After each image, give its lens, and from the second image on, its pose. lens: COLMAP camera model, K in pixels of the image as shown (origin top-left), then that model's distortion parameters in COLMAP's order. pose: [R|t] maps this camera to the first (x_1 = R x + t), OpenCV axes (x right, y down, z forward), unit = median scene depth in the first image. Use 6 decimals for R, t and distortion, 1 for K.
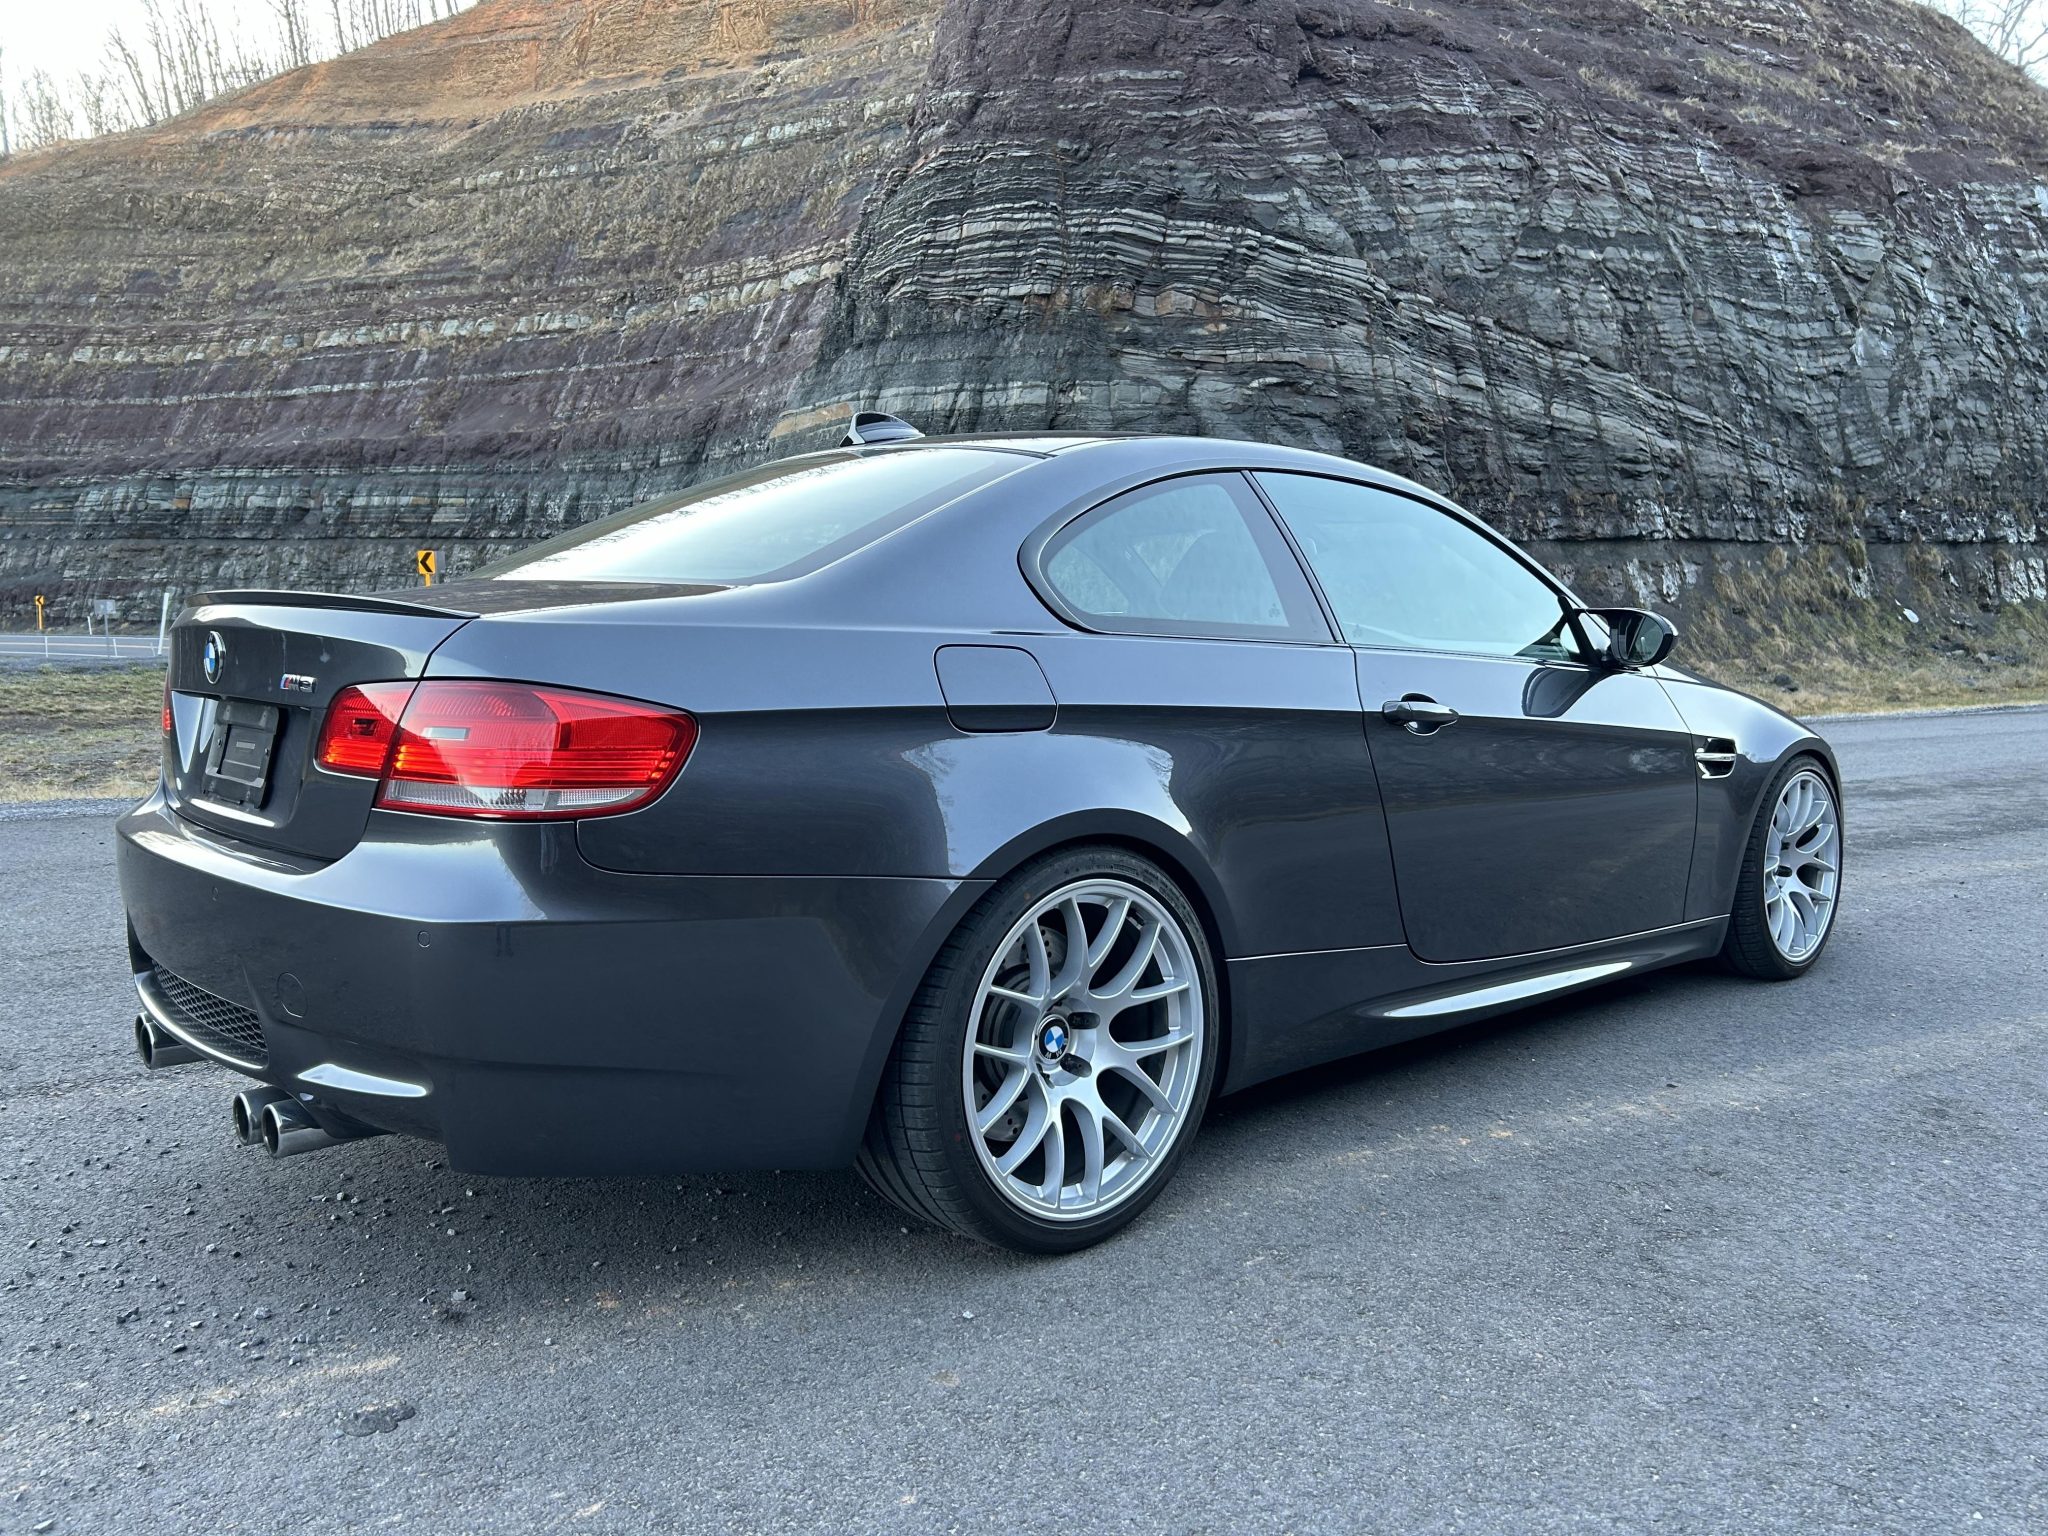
lens RADIAL K [[1535.1, 0, 1037.9], [0, 1535.1, 769.5], [0, 0, 1]] dist [0.049287, -0.045124]
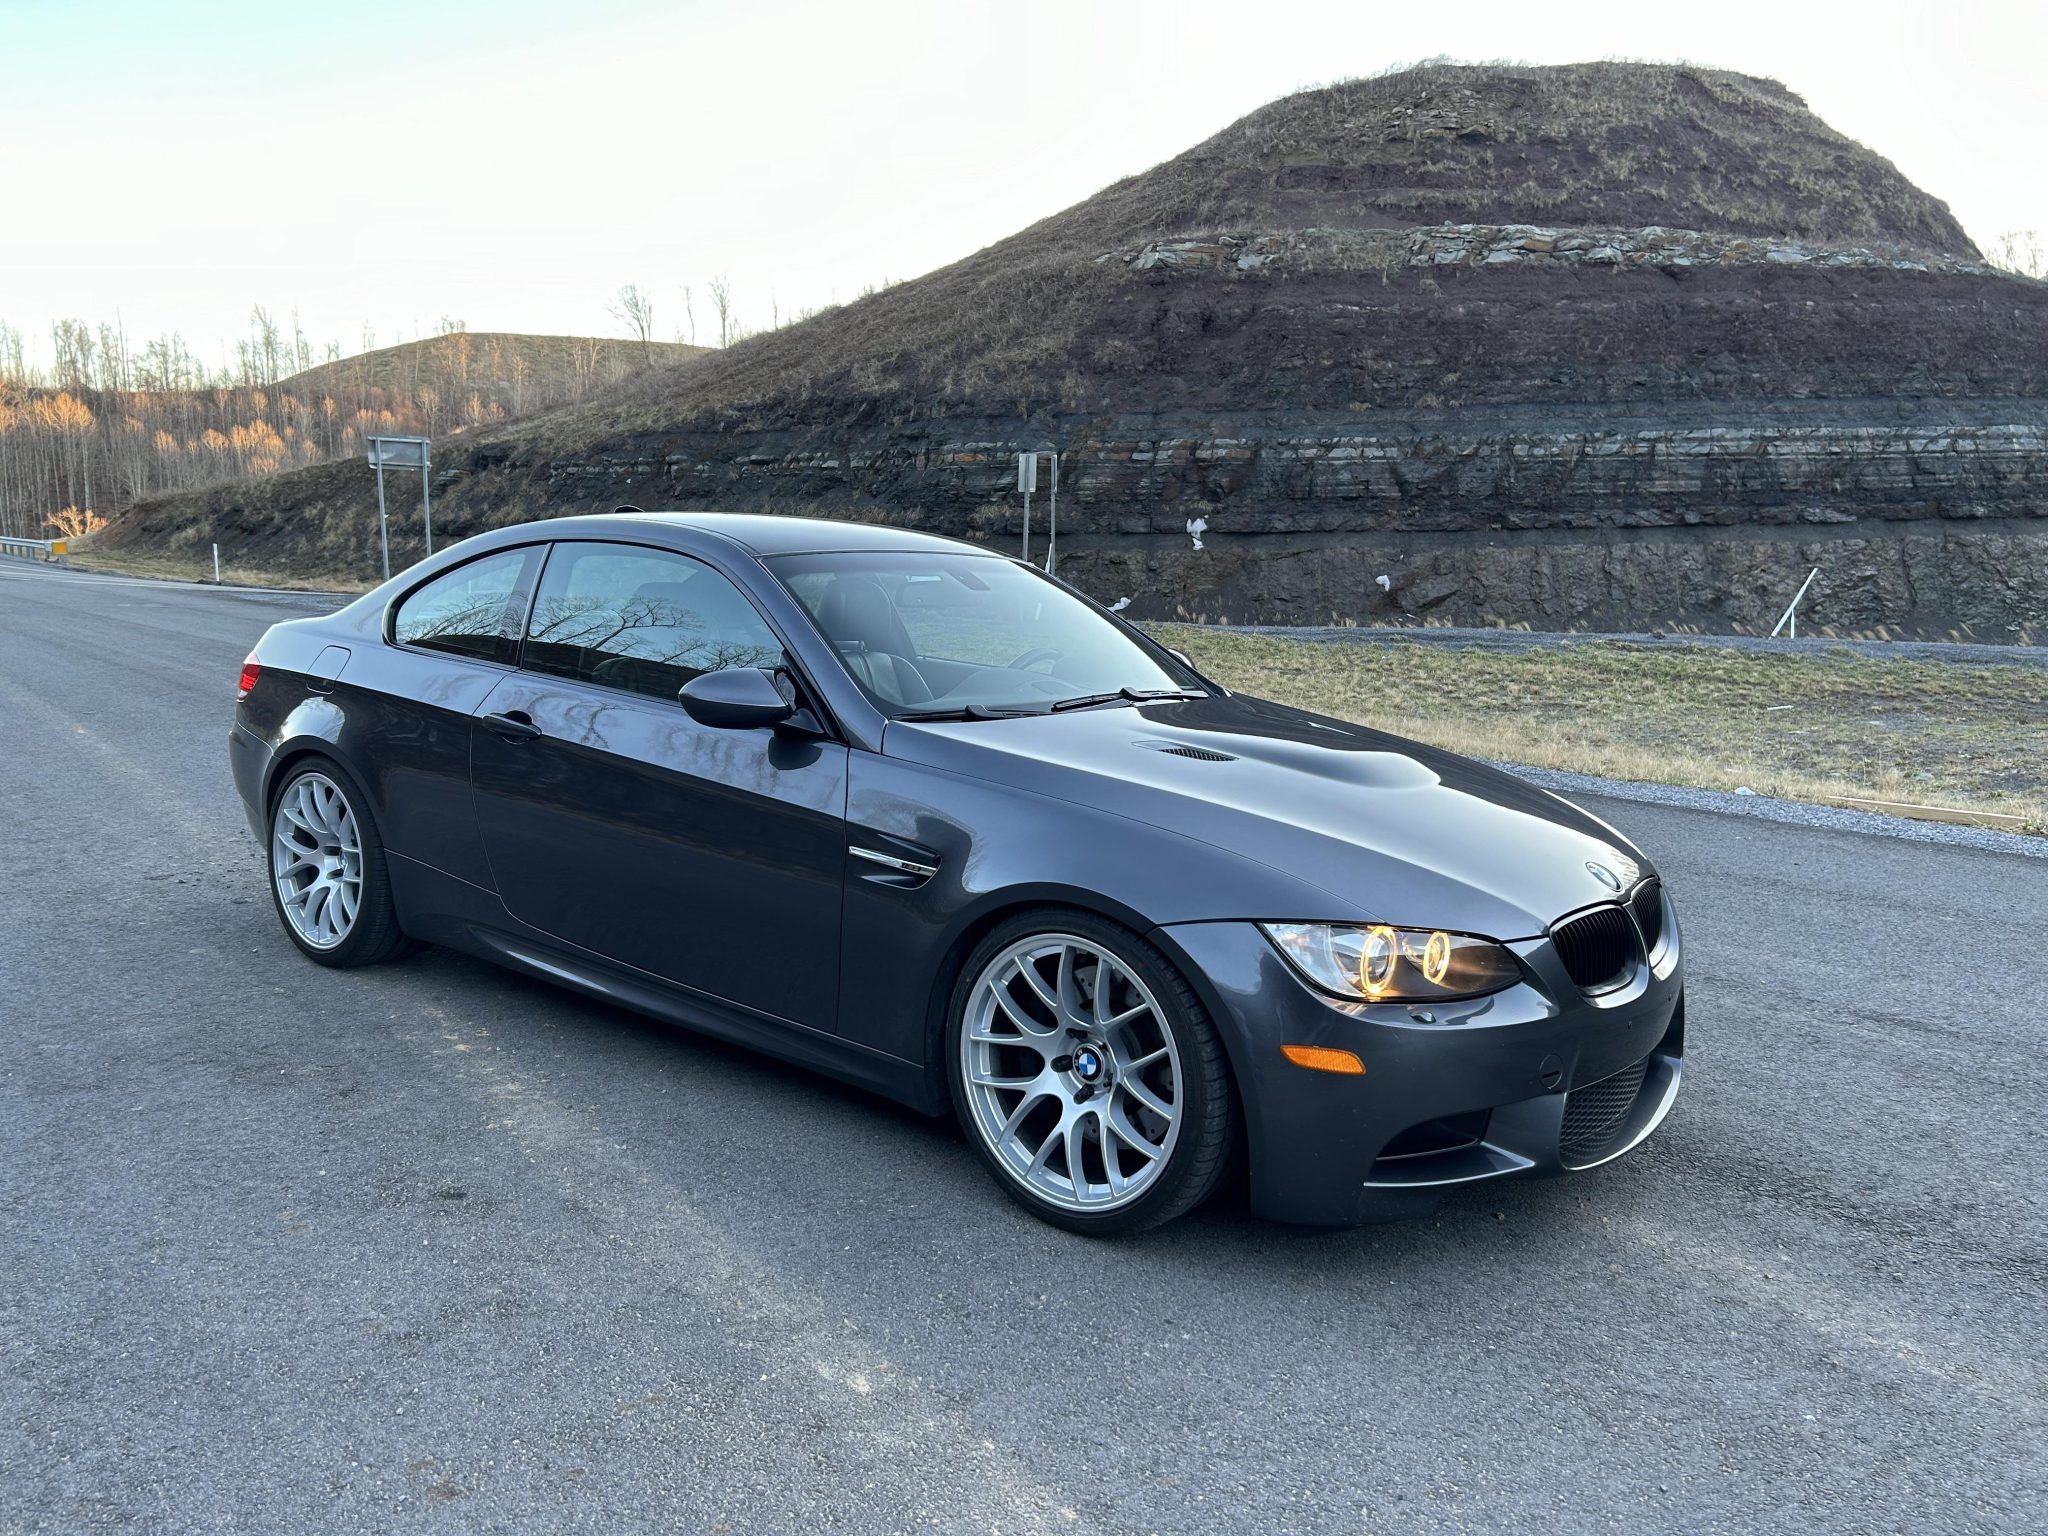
lens RADIAL K [[1535.1, 0, 1034.5], [0, 1535.1, 774.4], [0, 0, 1]] dist [0.049287, -0.045124]
pose [[0.153175, 0.136931, -0.978666, 0.146867], [-0.121019, 0.985498, 0.118946, -0.018870], [0.980761, 0.100218, 0.167525, 0.110833]]
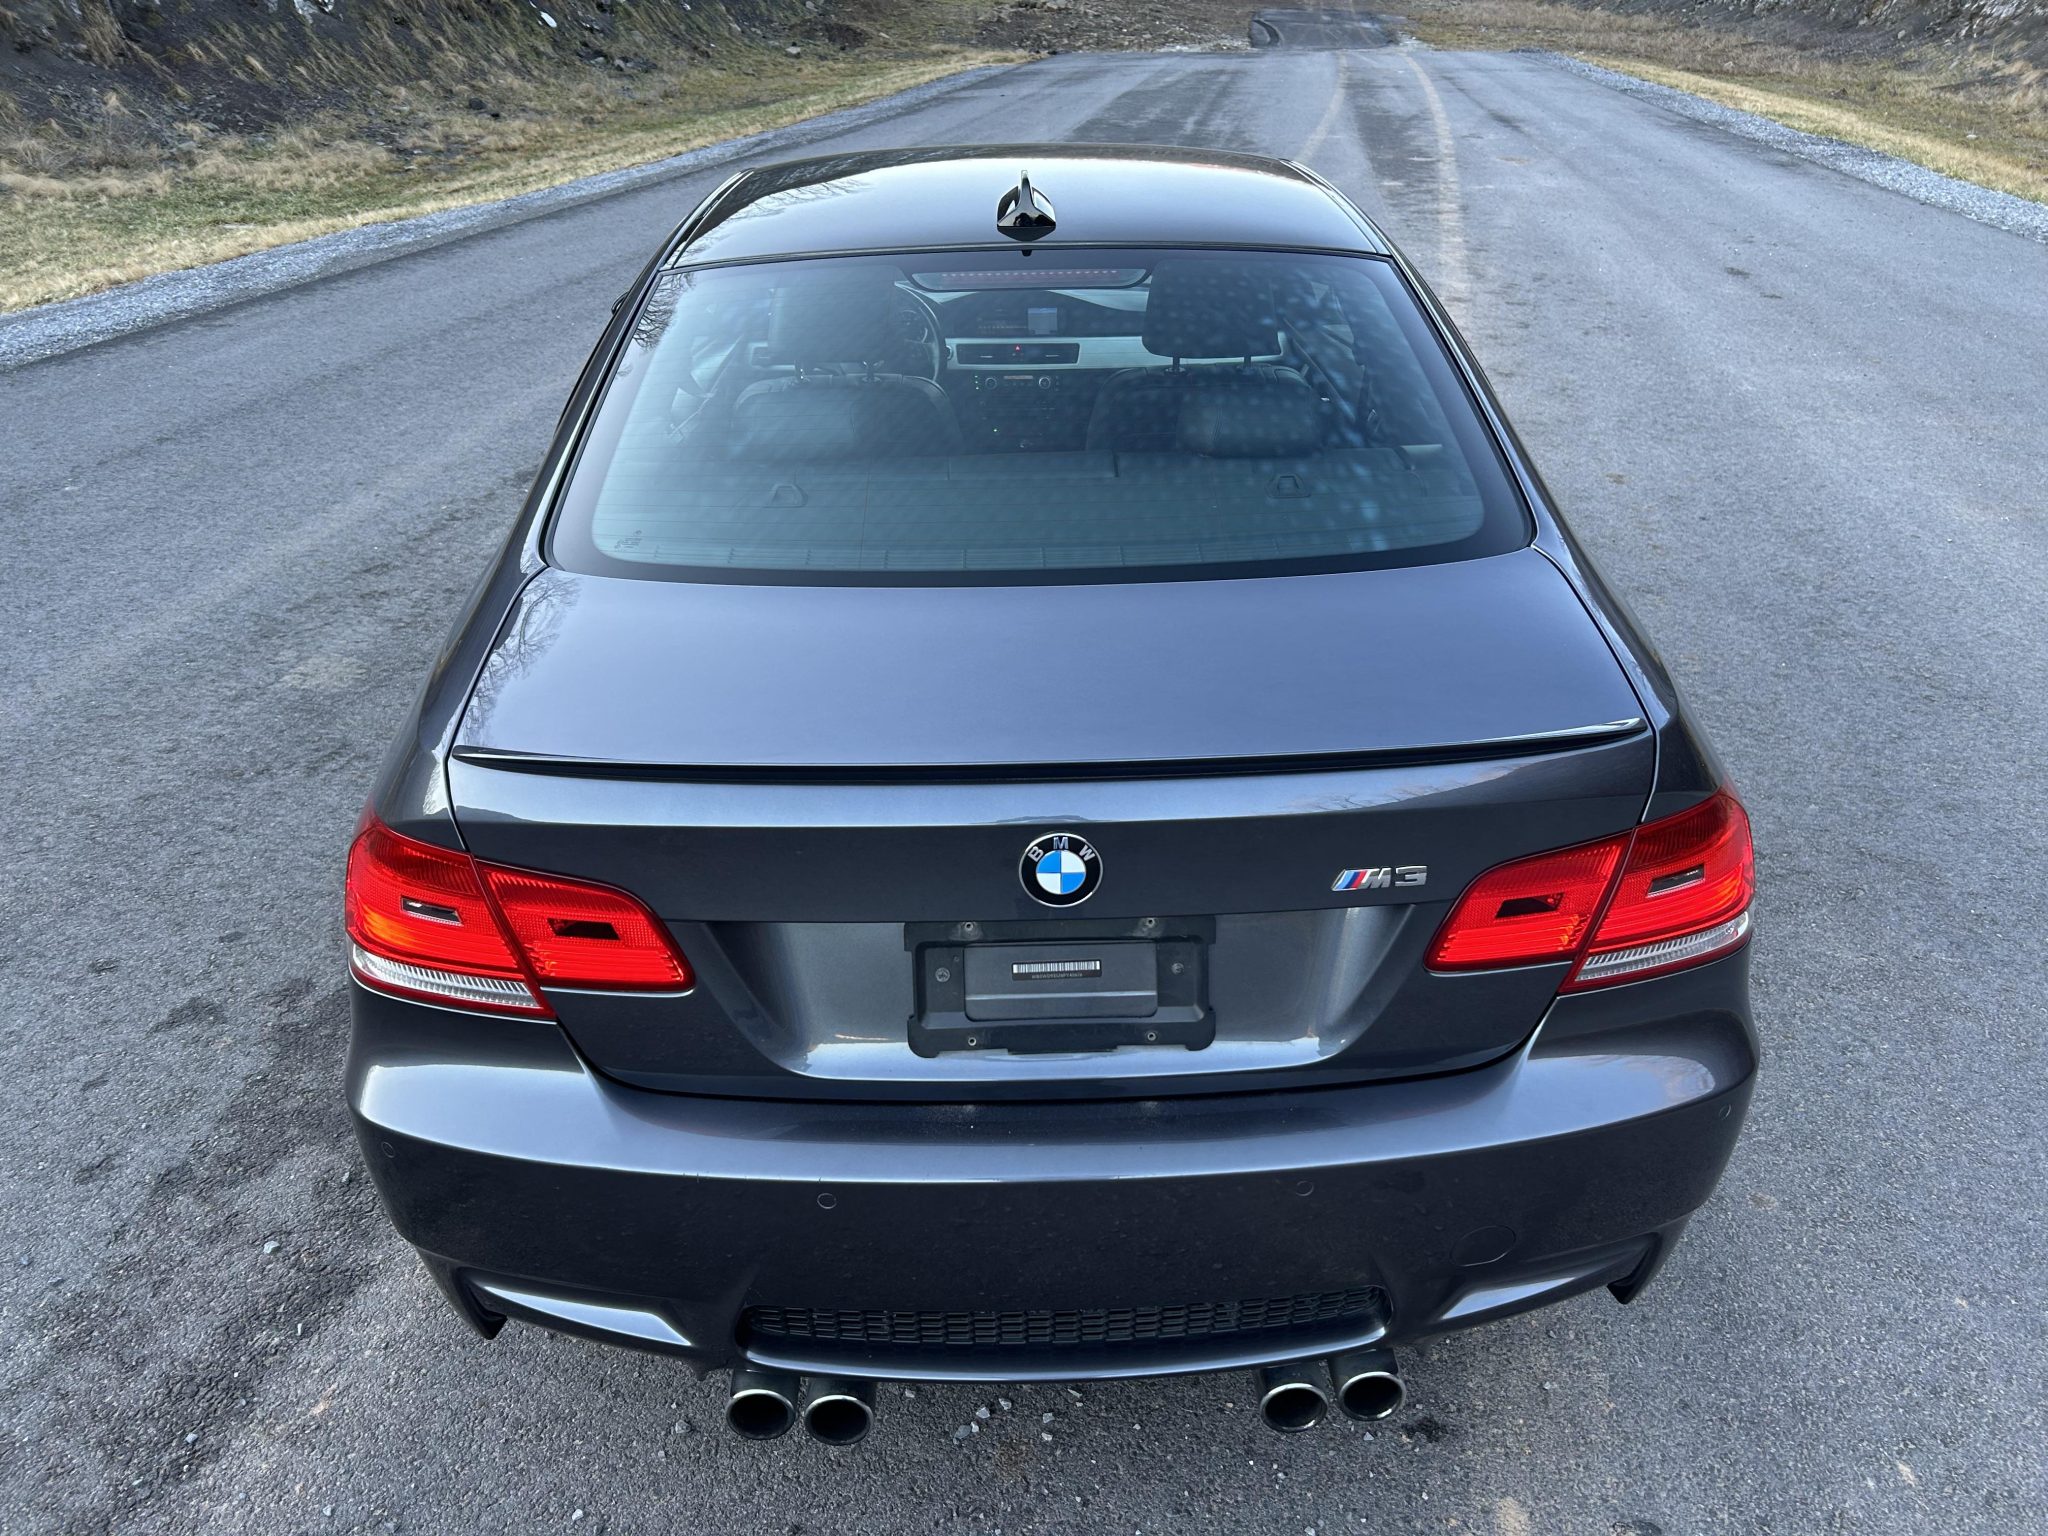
lens RADIAL K [[1535.1, 0, 1032.4], [0, 1535.1, 770.4], [0, 0, 1]] dist [0.049287, -0.045124]
pose [[0.663750, -0.347536, 0.662310, -0.065576], [0.088042, 0.915642, 0.392234, -0.024627], [-0.742755, -0.202034, 0.638355, 0.044274]]
